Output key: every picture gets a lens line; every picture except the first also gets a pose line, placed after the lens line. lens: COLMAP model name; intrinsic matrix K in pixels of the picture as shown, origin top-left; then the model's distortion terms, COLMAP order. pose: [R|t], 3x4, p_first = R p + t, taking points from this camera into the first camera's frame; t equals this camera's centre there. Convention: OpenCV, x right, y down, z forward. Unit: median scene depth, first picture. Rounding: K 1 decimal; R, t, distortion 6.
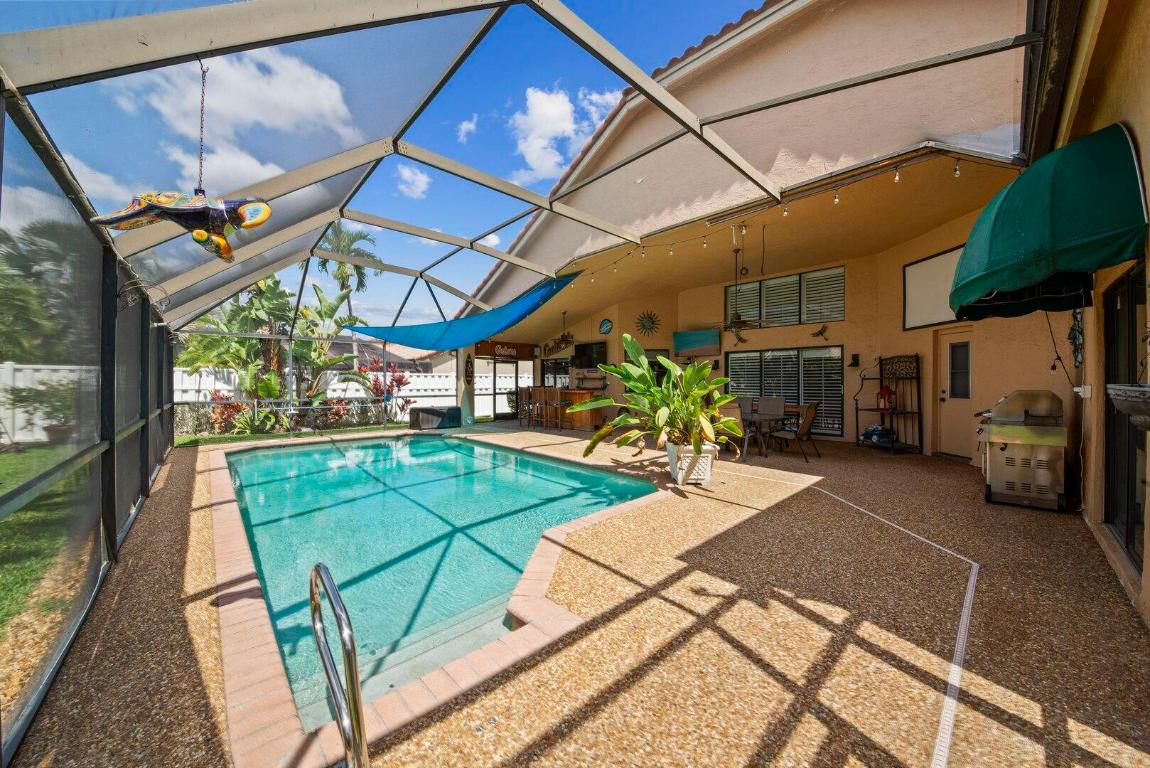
lens RADIAL K [[411.2, 0, 557.6], [0, 411.2, 380.9], [0, 0, 1]] dist [-0.015723, -0.002197]
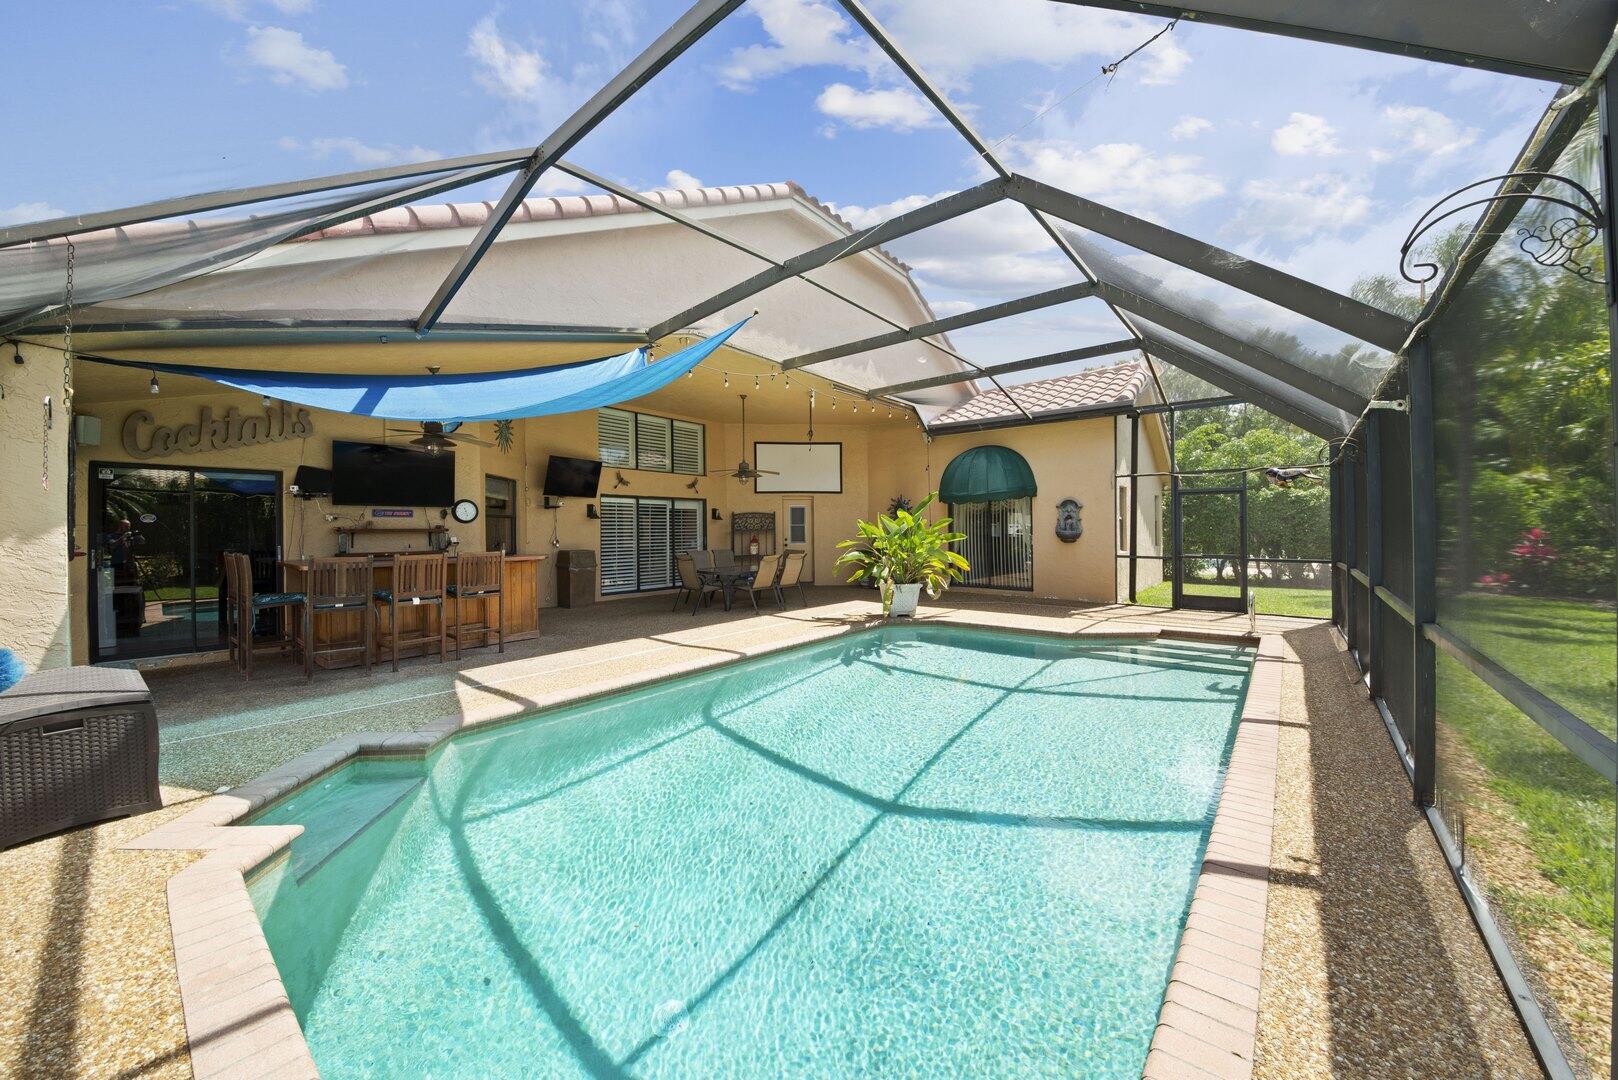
lens RADIAL K [[578.6, 0, 803.0], [0, 578.6, 531.2], [0, 0, 1]] dist [-0.015723, -0.002197]
pose [[-0.141389, -0.002379, 0.989951, -1.011801], [0.004705, 0.999984, 0.003075, -0.008259], [-0.989943, 0.005092, -0.141375, 1.154046]]
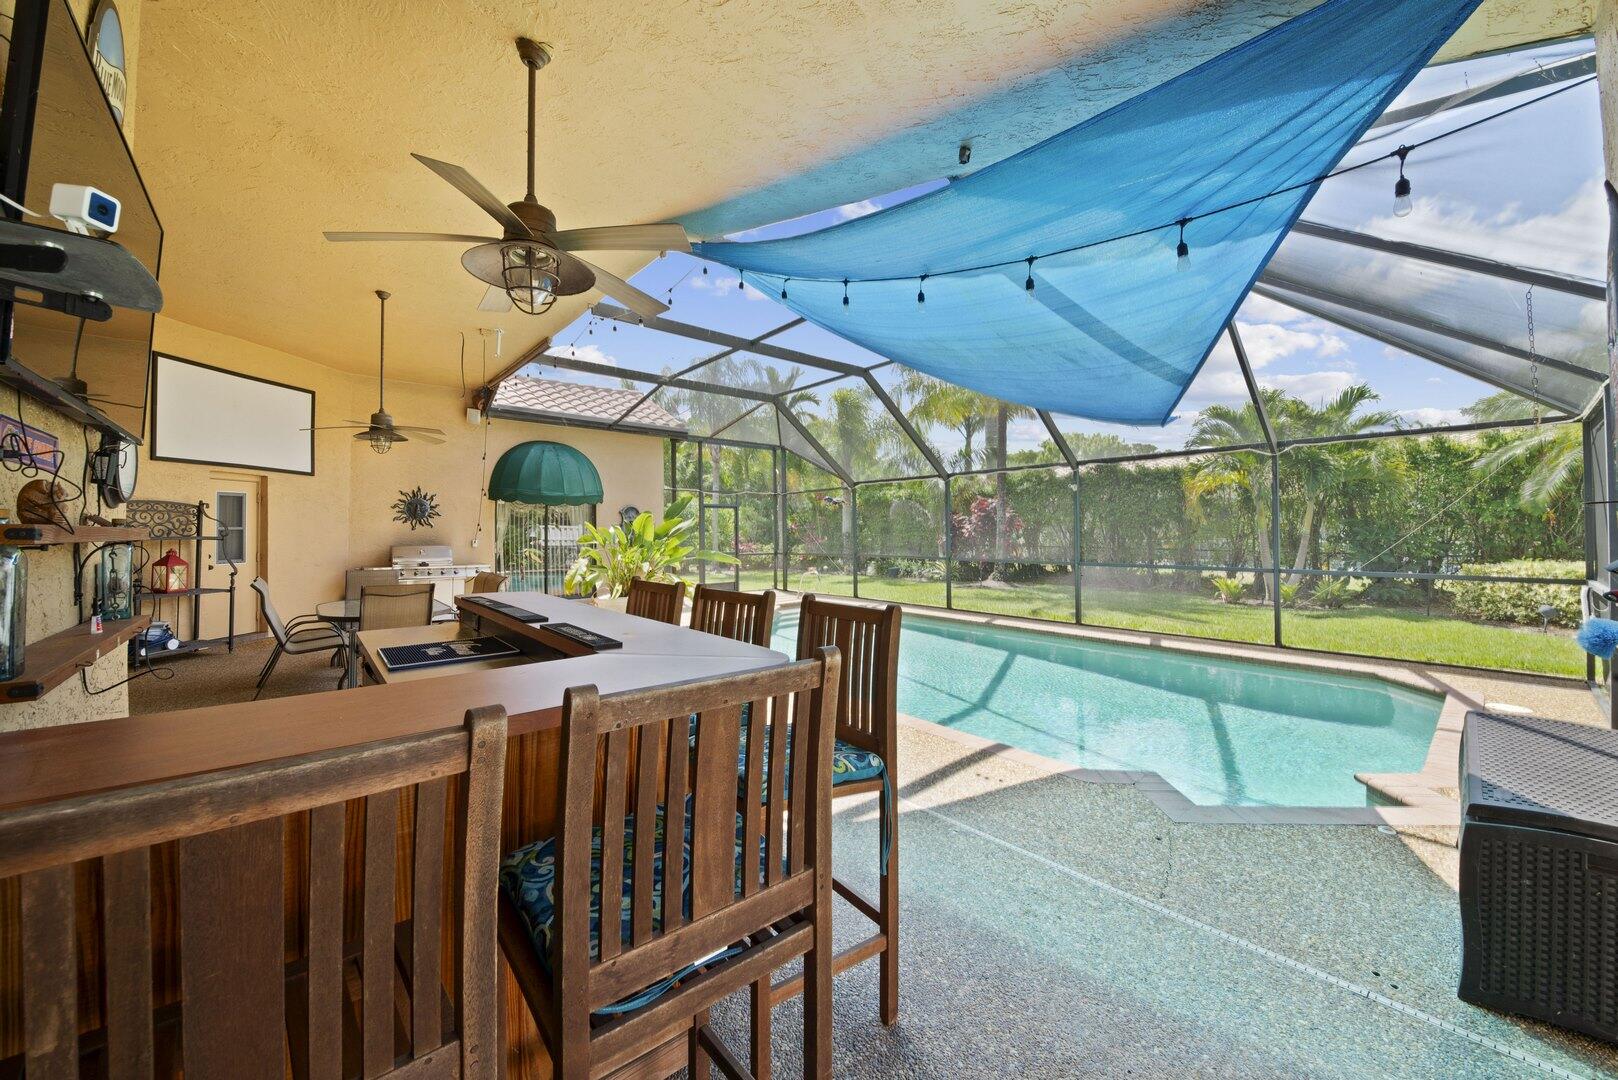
lens RADIAL K [[609.1, 0, 806.5], [0, 609.1, 515.0], [0, 0, 1]] dist [-0.021899, -0.002431]
pose [[-0.999985, 0.004979, -0.002348, -0.119609], [0.005034, 0.999700, -0.023981, -0.015665], [0.002228, -0.023992, -0.999710, 1.945690]]
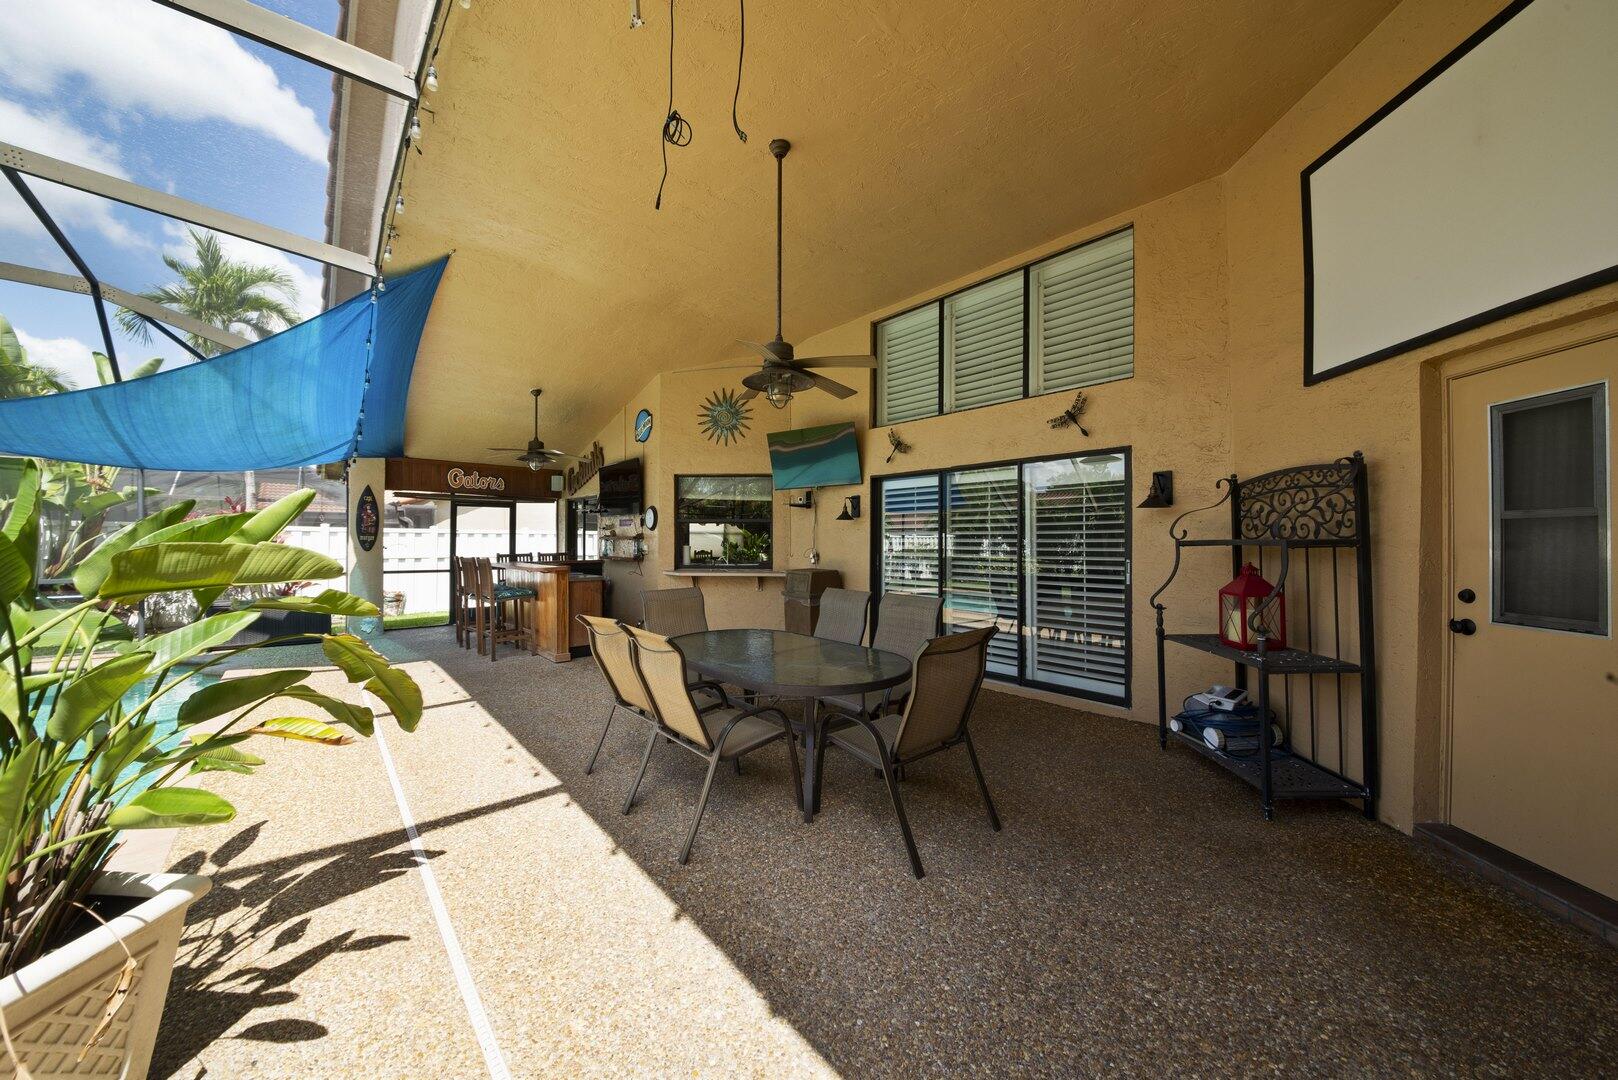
lens RADIAL K [[578.6, 0, 791.7], [0, 578.6, 537.2], [0, 0, 1]] dist [-0.015723, -0.002197]
pose [[0.999943, 0.001441, -0.010591, 0.491300], [-0.001482, 0.999992, -0.003812, -0.008263], [0.010586, 0.003827, 0.999937, 0.593697]]
